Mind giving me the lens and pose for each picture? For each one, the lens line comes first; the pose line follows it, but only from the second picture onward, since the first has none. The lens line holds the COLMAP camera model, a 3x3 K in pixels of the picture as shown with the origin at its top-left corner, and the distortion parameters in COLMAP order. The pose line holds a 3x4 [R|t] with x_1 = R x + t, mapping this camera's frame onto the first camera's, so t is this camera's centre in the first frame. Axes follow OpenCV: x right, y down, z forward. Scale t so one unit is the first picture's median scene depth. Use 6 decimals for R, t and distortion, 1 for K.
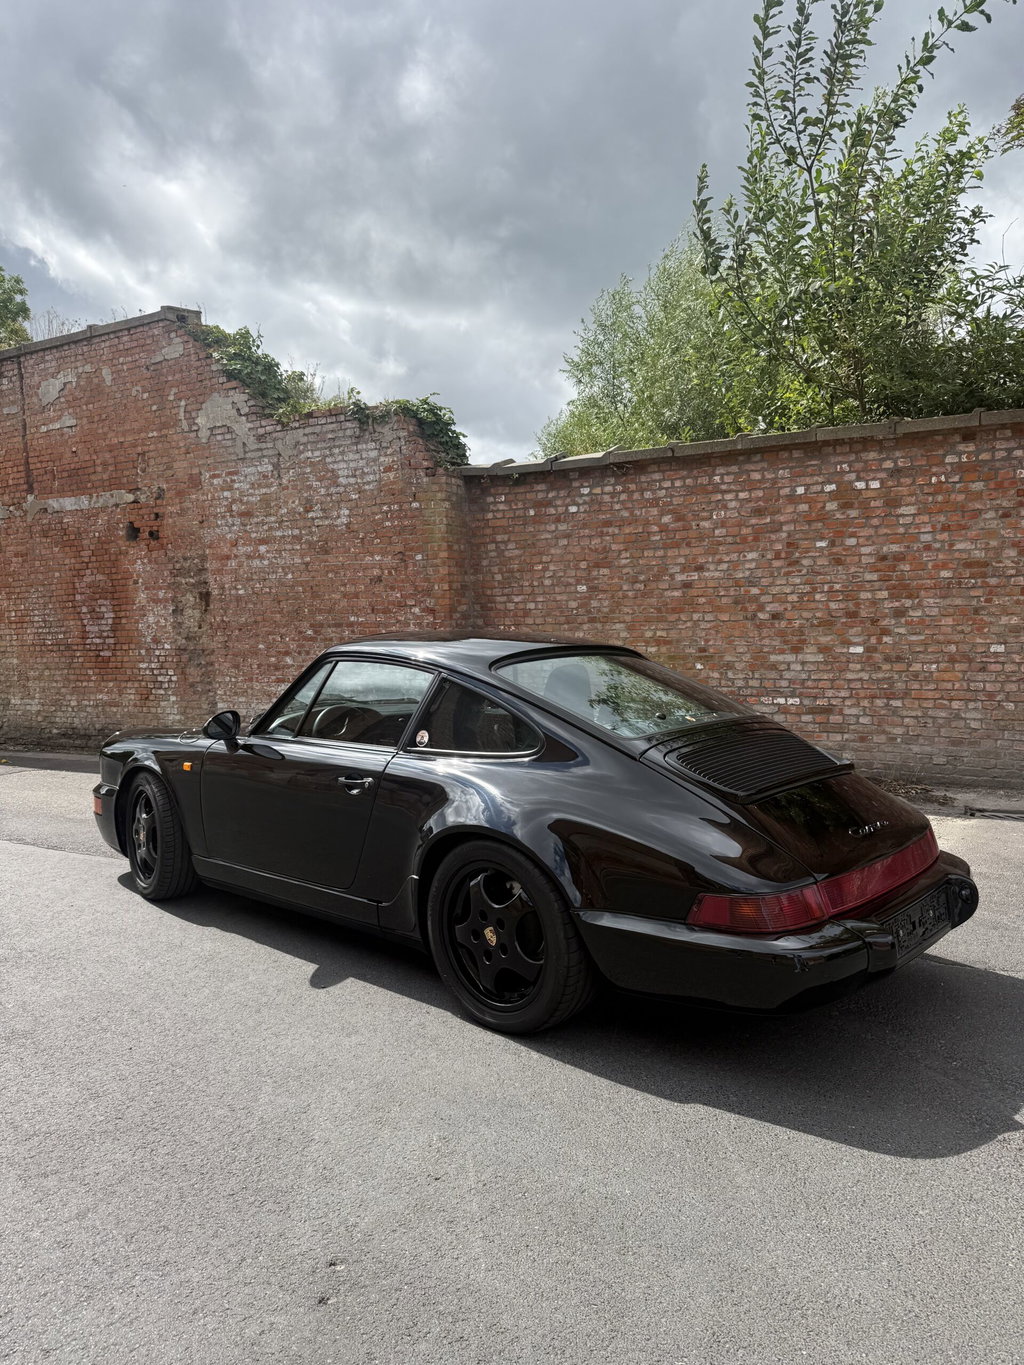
lens RADIAL K [[949.1, 0, 512.9], [0, 949.1, 678.6], [0, 0, 1]] dist [0.201549, -0.447187]
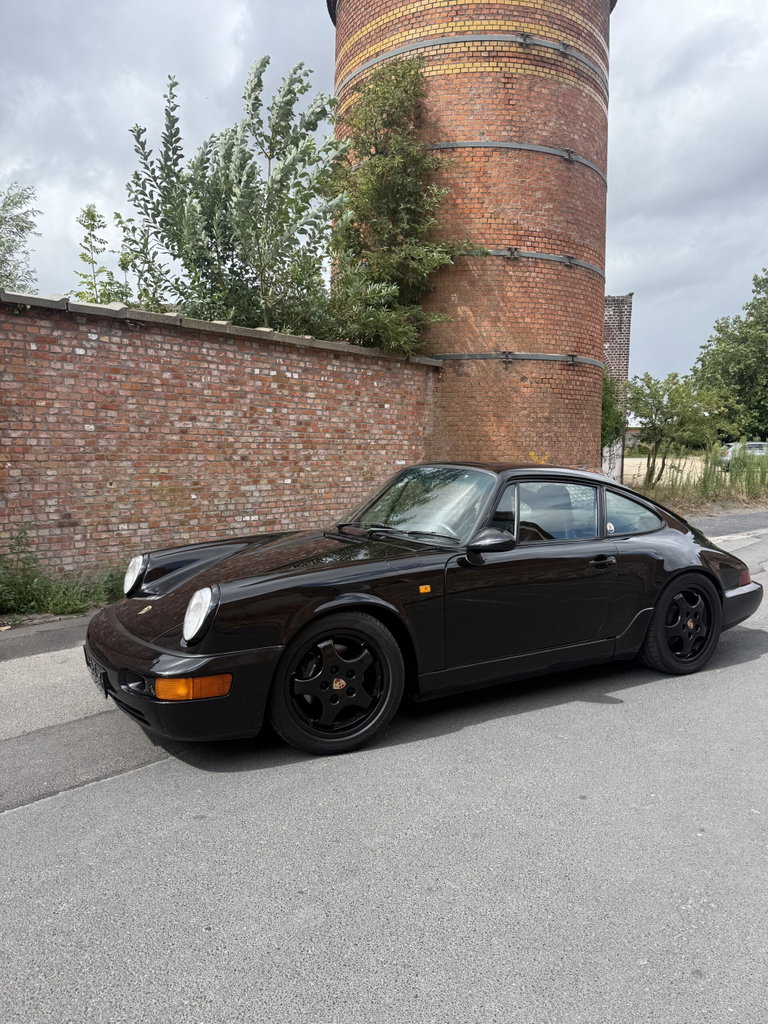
lens RADIAL K [[712.0, 0, 384.6], [0, 712.0, 509.1], [0, 0, 1]] dist [0.201549, -0.447187]
pose [[0.293695, -0.048018, 0.954692, -0.656789], [0.056471, 0.997865, 0.032816, -0.013410], [-0.954230, 0.044275, 0.295780, 0.489254]]
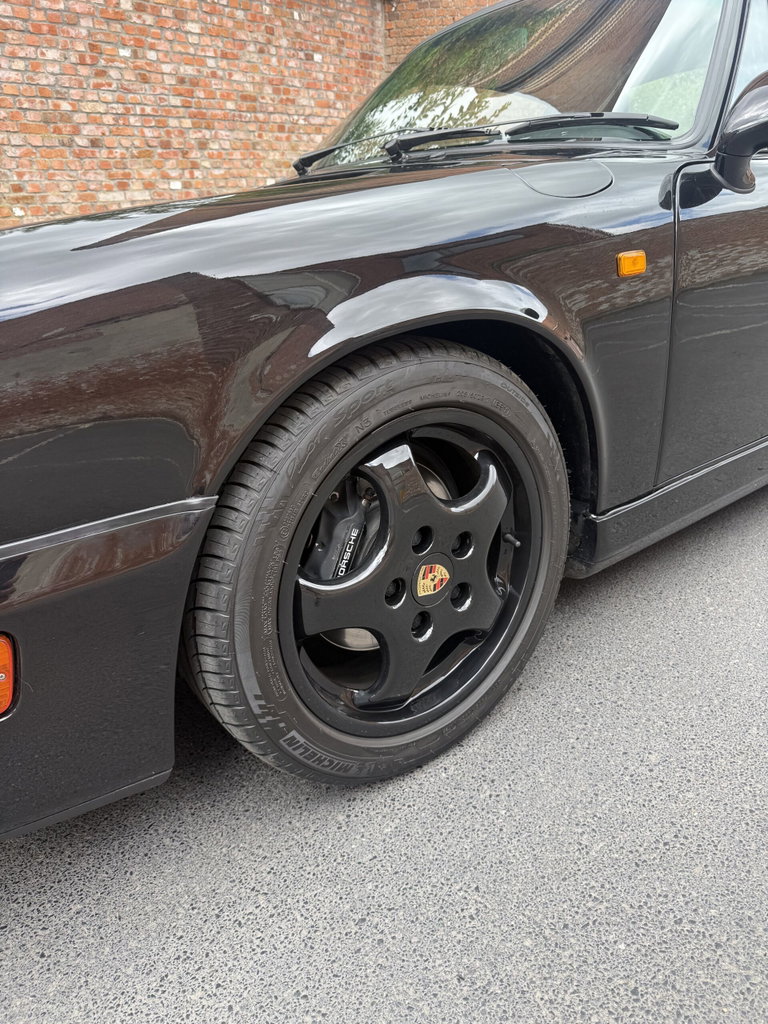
lens RADIAL K [[729.9, 0, 384.0], [0, 729.9, 512.0], [0, 0, 1]] dist [0.007866, -0.009465]
pose [[0.181910, -0.365712, 0.912778, -0.372262], [0.121744, 0.929500, 0.348149, 0.042332], [-0.975749, 0.047793, 0.213609, 0.622756]]
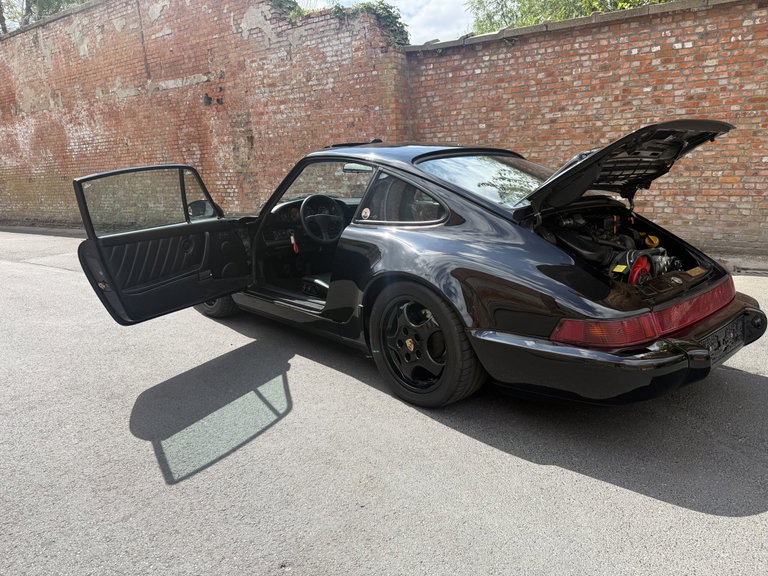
lens RADIAL K [[547.4, 0, 381.4], [0, 547.4, 291.5], [0, 0, 1]] dist [0.007866, -0.009465]
pose [[0.993977, 0.012721, -0.108846, 0.011116], [0.005744, 0.985826, 0.167670, 0.020819], [0.109437, -0.167285, 0.979816, 0.082288]]
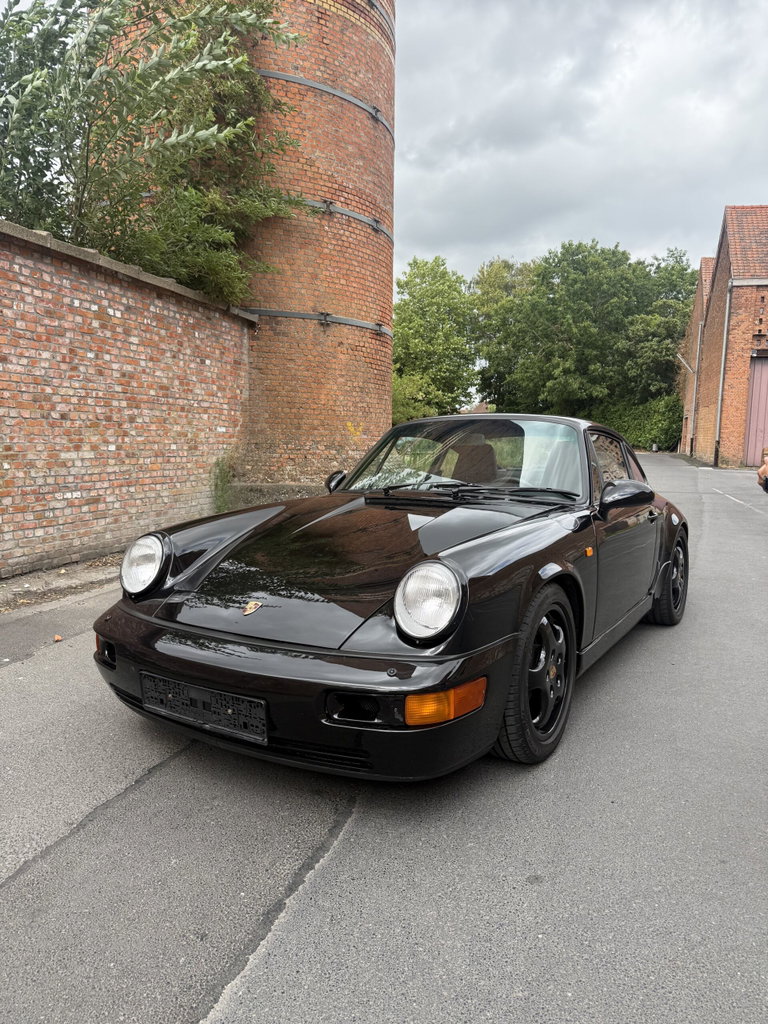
lens RADIAL K [[715.6, 0, 383.9], [0, 715.6, 513.2], [0, 0, 1]] dist [0.156547, -0.319150]
pose [[-0.175863, -0.077533, 0.981357, -0.578395], [0.059442, 0.994238, 0.089203, -0.008864], [-0.982618, 0.074021, -0.170241, 0.782766]]
